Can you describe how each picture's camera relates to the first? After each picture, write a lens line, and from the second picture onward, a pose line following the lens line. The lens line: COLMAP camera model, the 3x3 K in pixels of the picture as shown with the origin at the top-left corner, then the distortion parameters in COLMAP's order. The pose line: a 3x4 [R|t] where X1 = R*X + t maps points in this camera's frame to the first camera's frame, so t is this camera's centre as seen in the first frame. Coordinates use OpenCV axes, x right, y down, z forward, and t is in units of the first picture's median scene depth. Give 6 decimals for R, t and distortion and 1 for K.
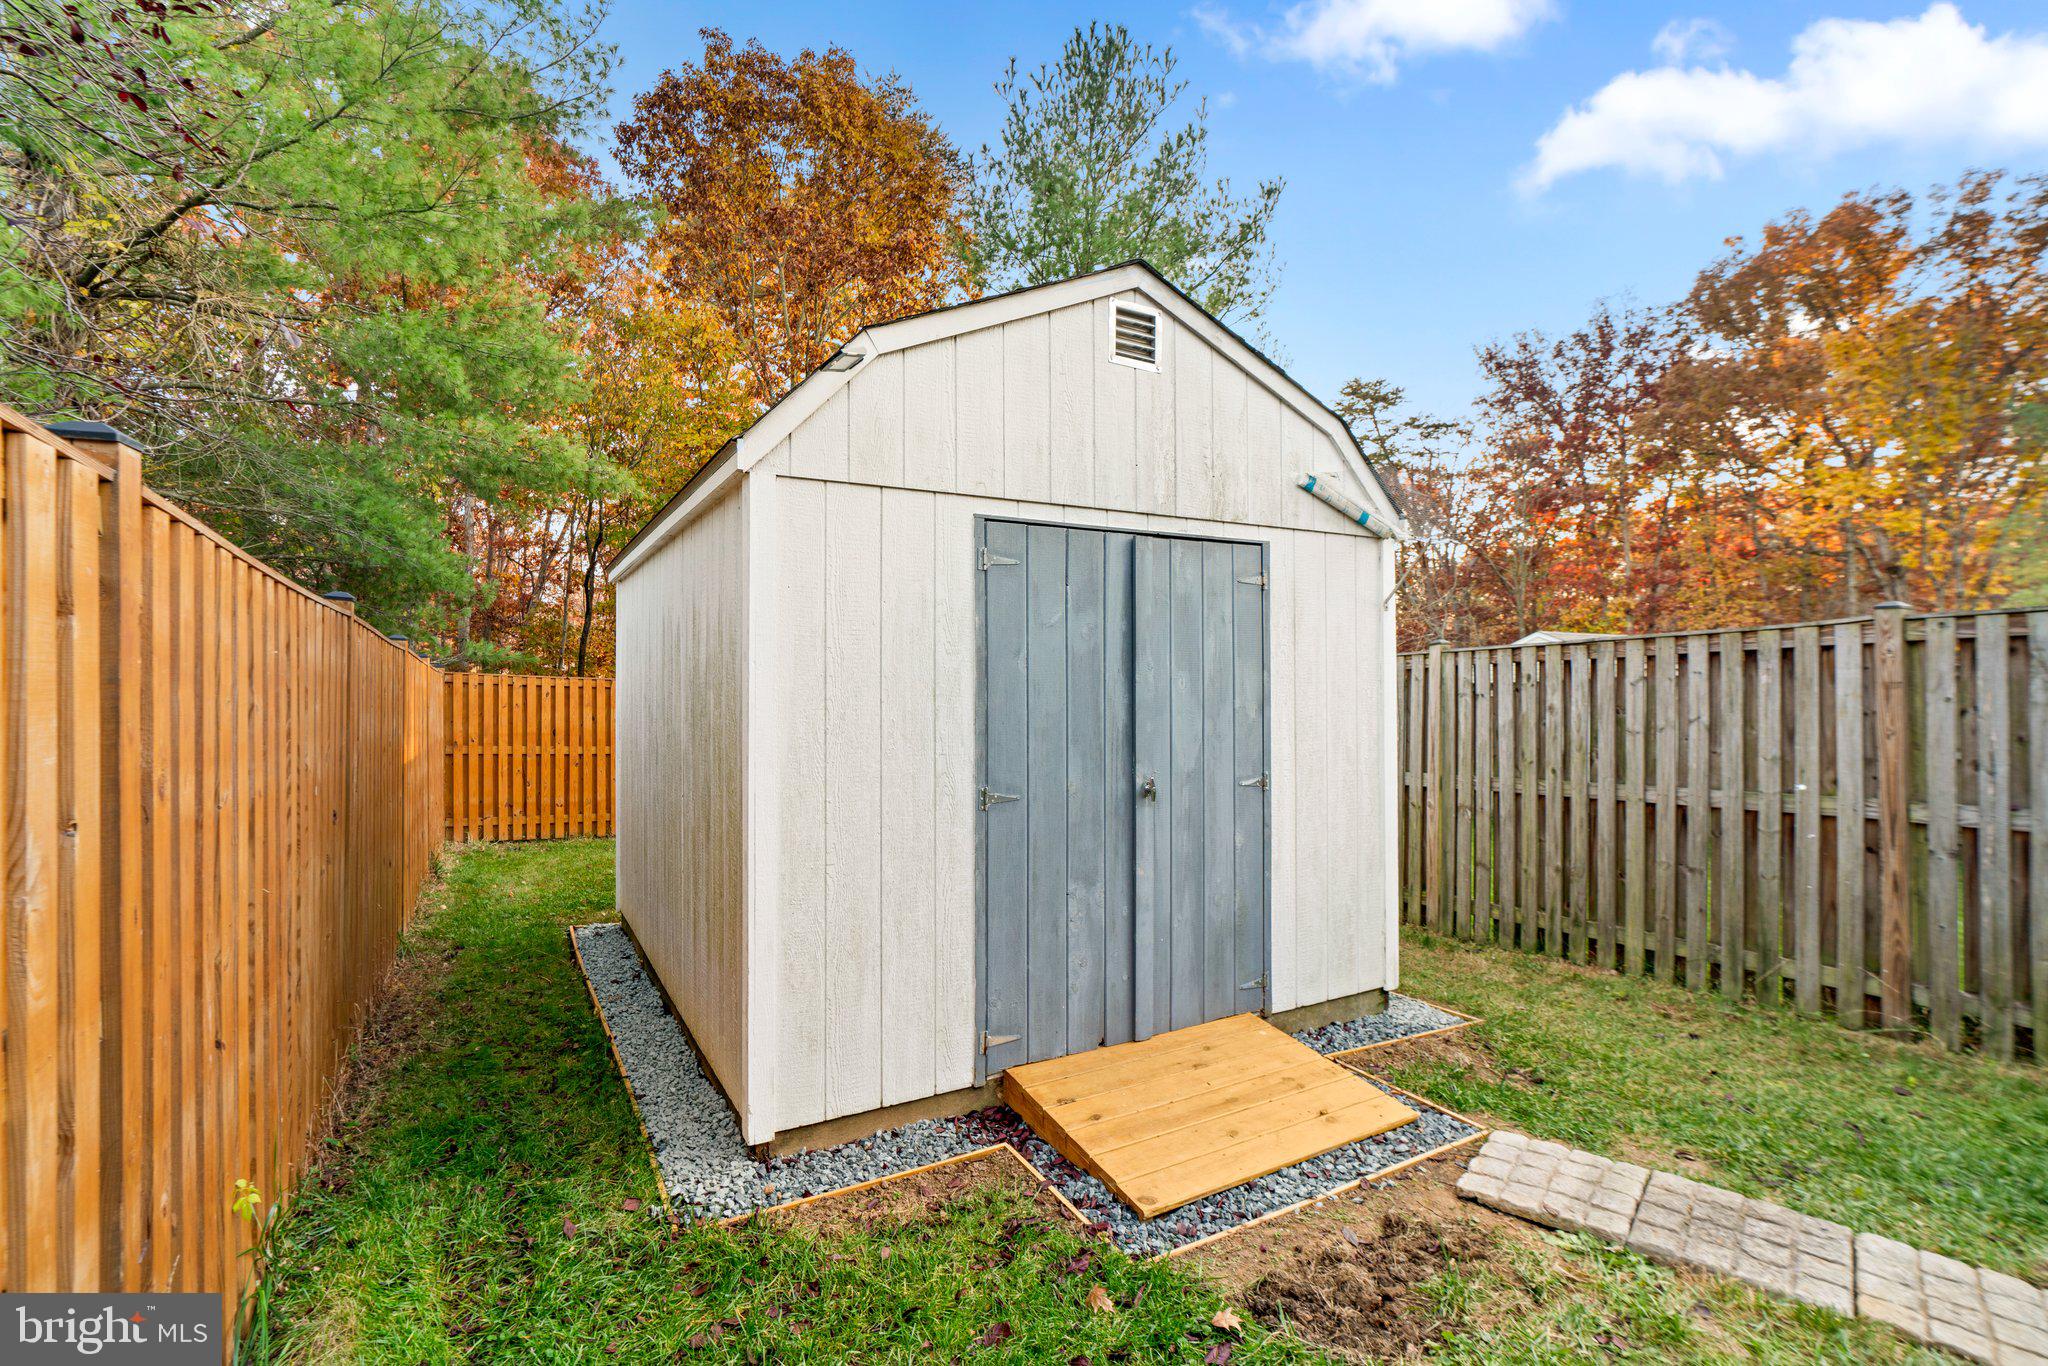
lens RADIAL K [[932.1, 0, 1010.9], [0, 932.1, 665.7], [0, 0, 1]] dist [-0.004417, -0.000086]
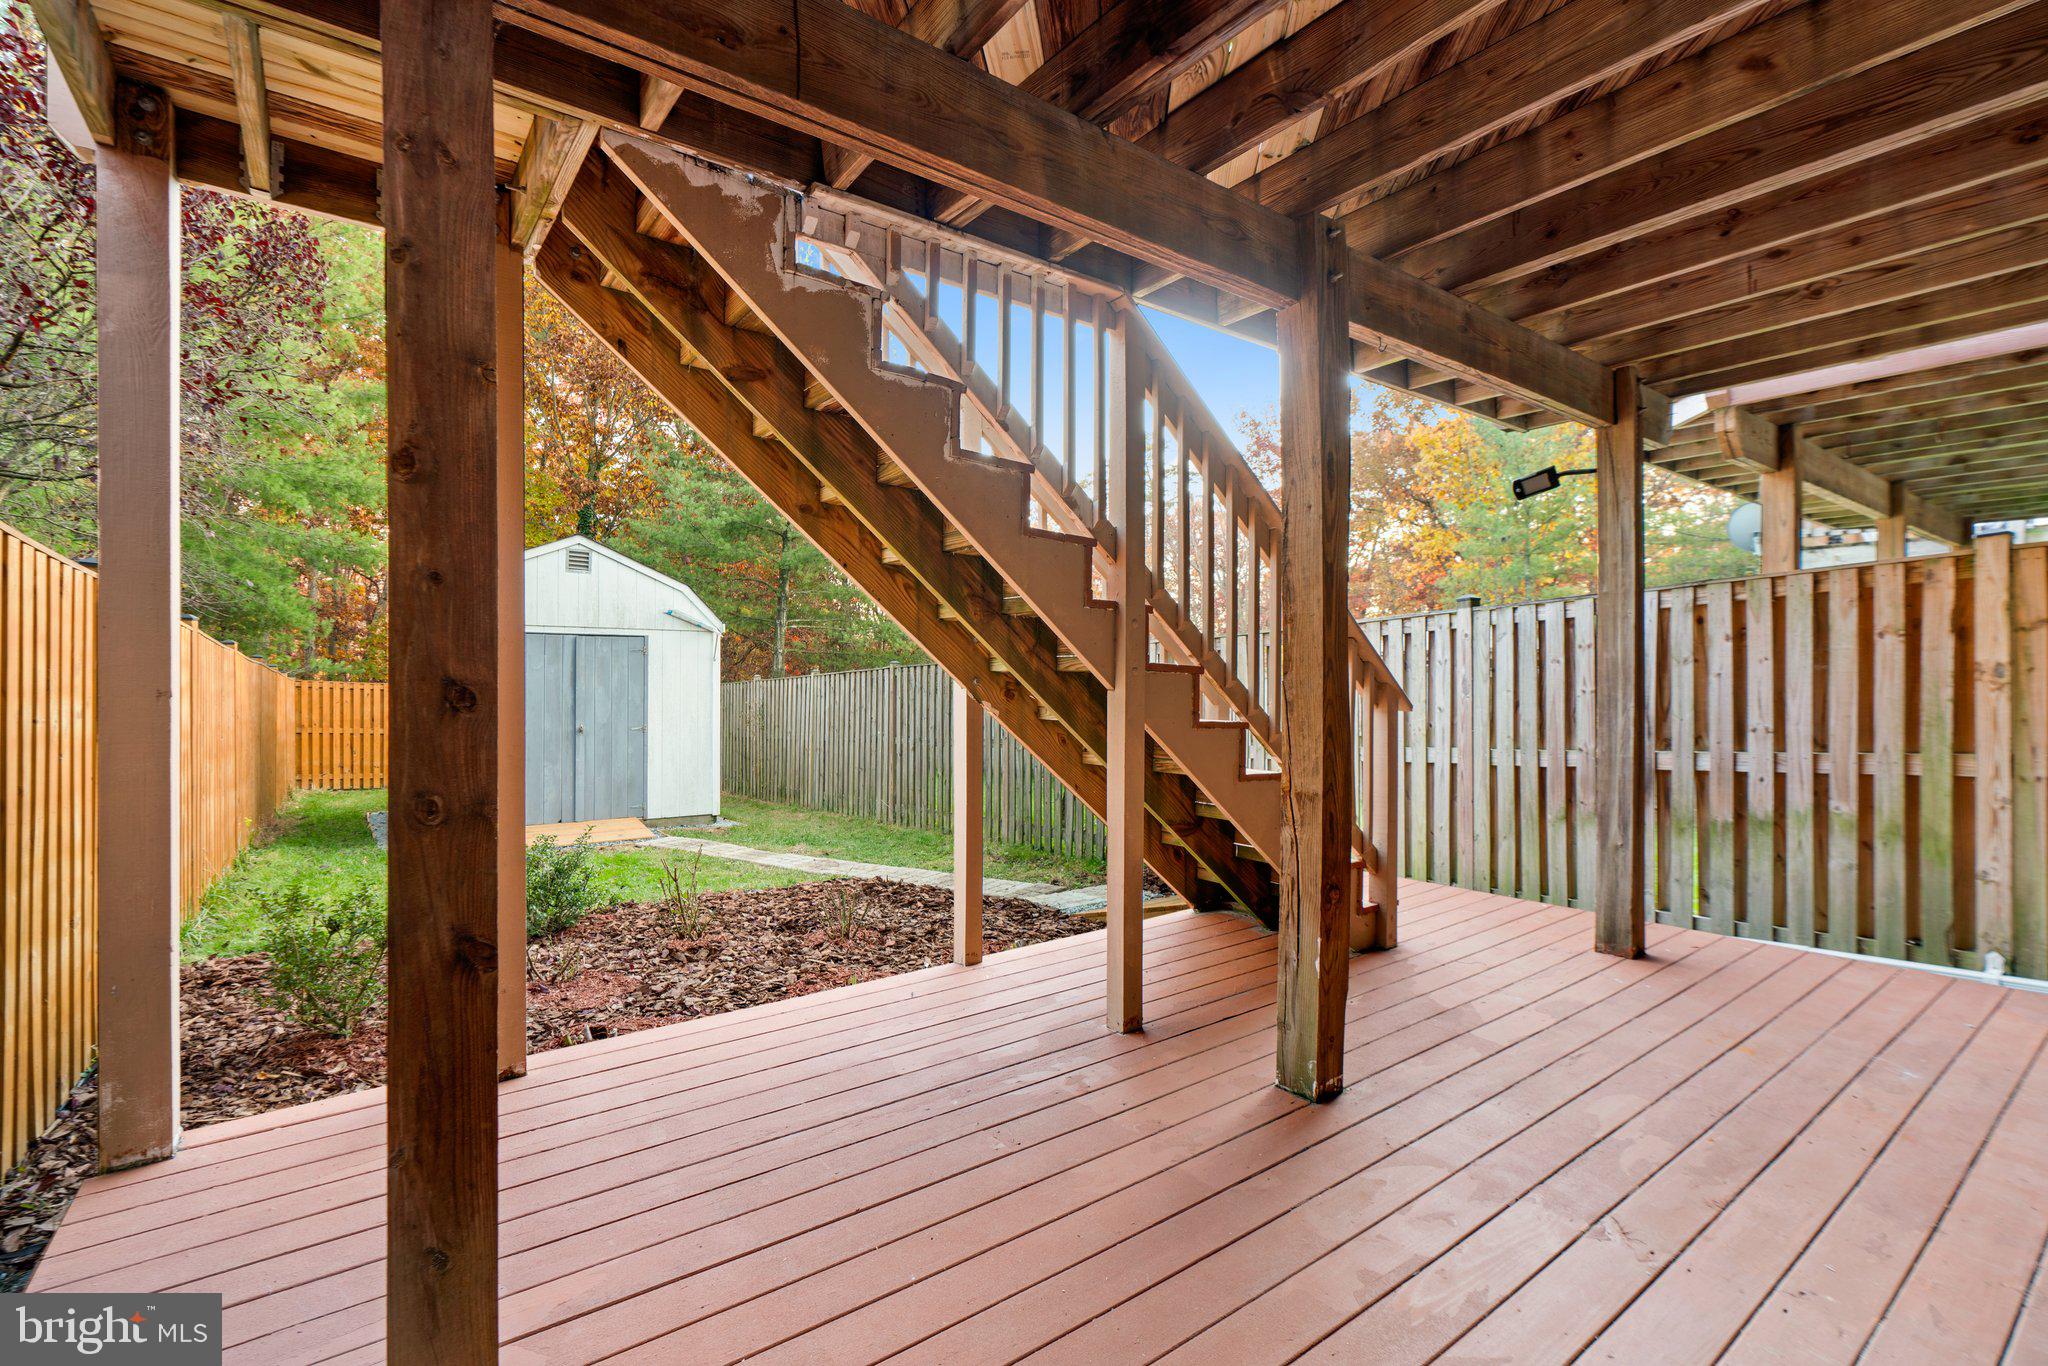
lens RADIAL K [[908.9, 0, 997.3], [0, 908.9, 680.3], [0, 0, 1]] dist [-0.000880, 0.000411]
pose [[0.993198, 0.005928, 0.116291, 0.403007], [-0.007223, 0.999916, 0.010719, -0.018526], [-0.116217, -0.011486, 0.993157, -0.683911]]
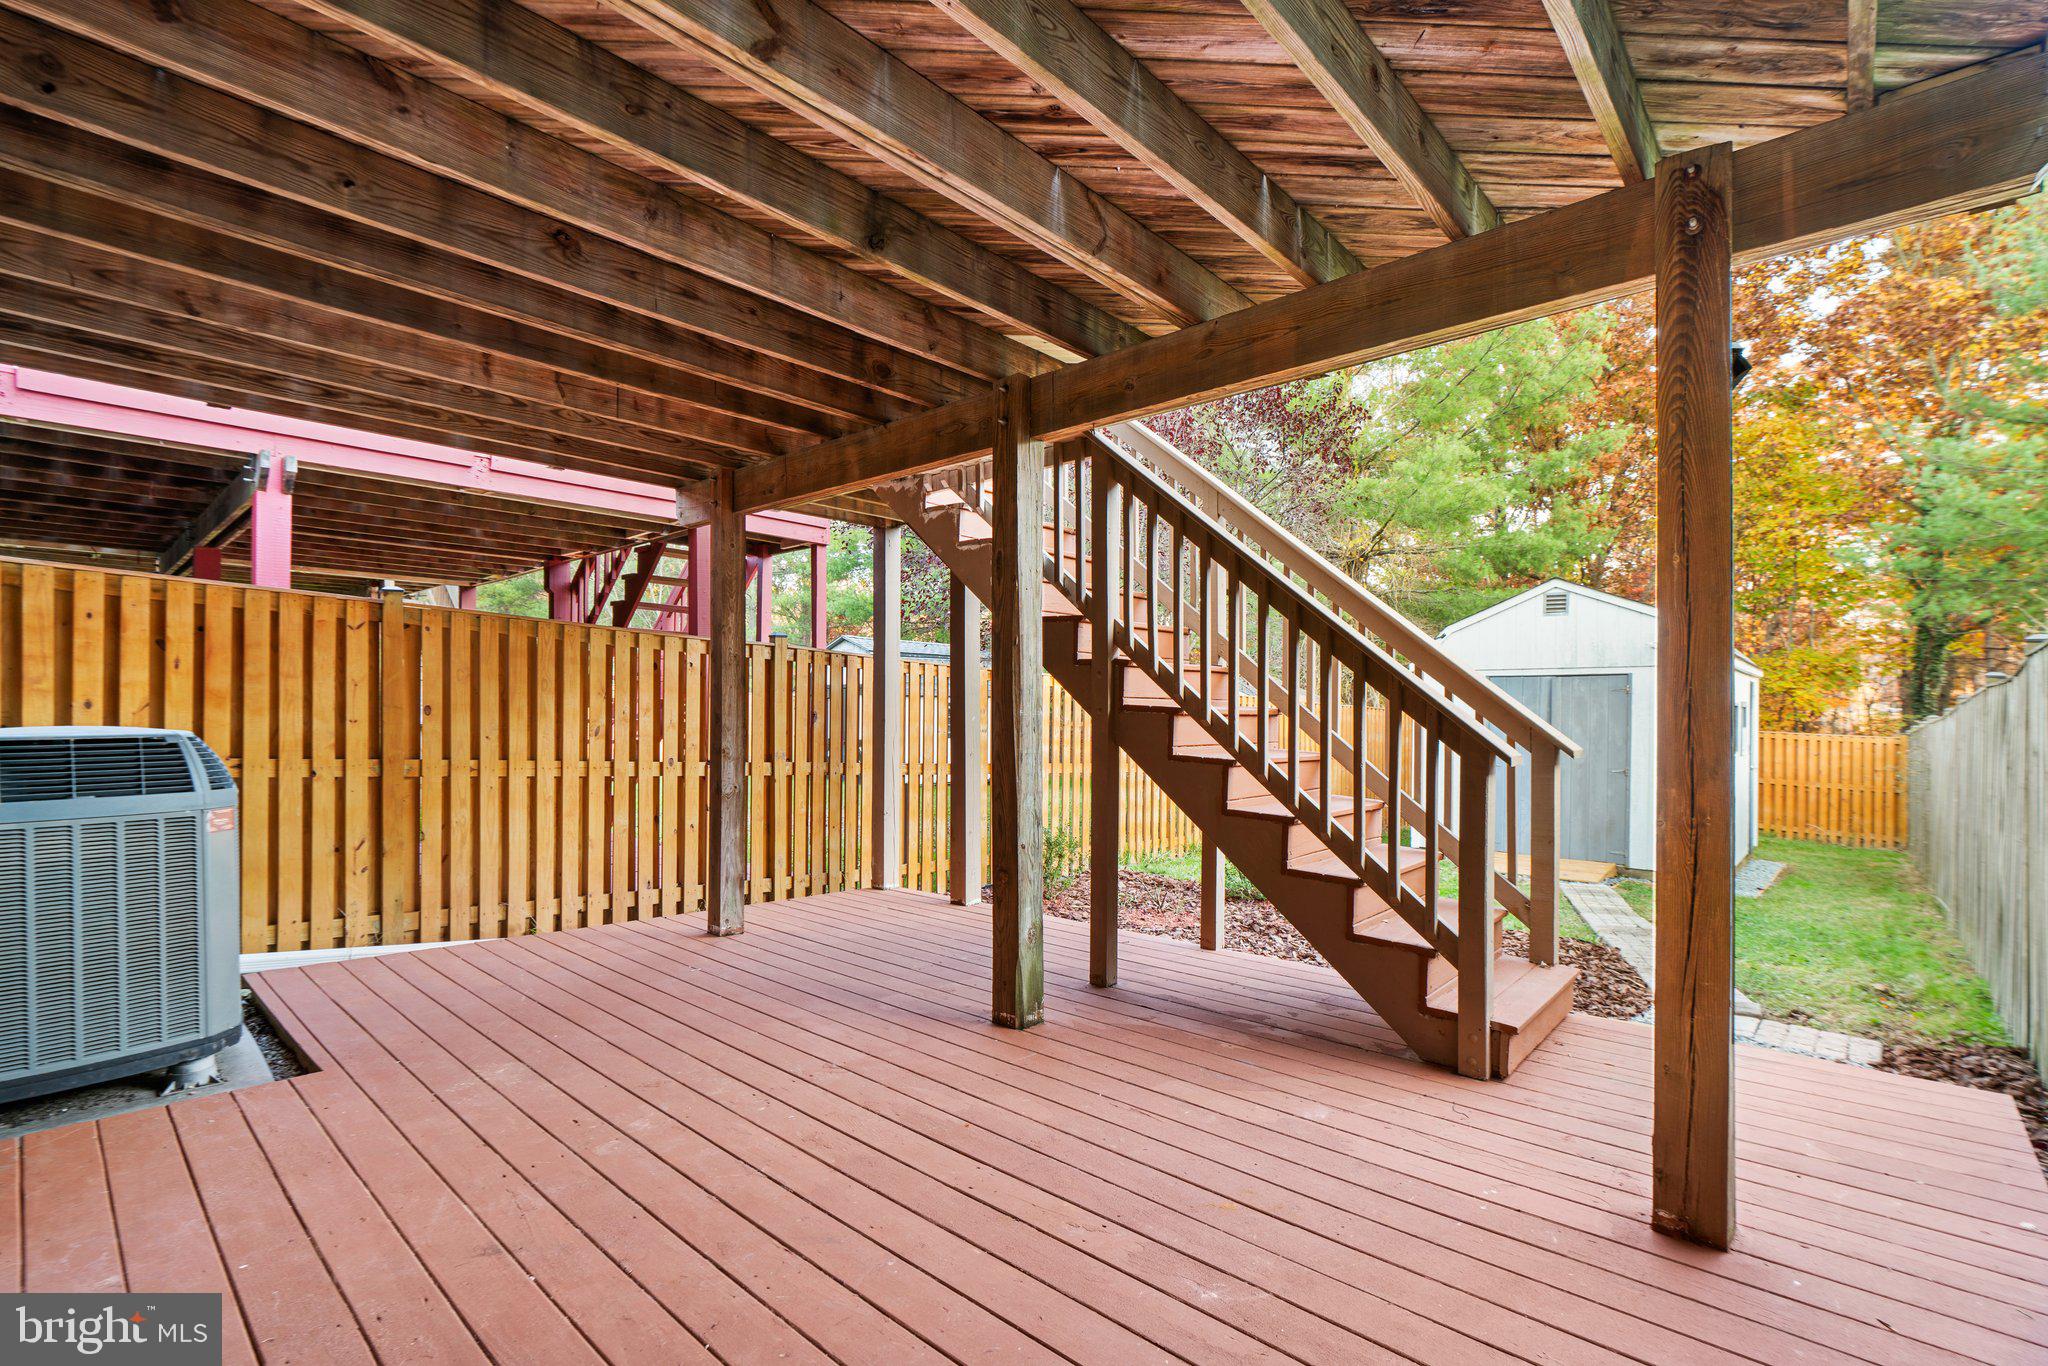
lens RADIAL K [[922.3, 0, 1013.4], [0, 922.3, 708.1], [0, 0, 1]] dist [-0.006194, 0.000851]
pose [[0.315021, 0.003485, -0.949078, 0.871426], [-0.000392, 0.999994, 0.003542, -0.021157], [0.949085, -0.000744, 0.315020, -0.545471]]
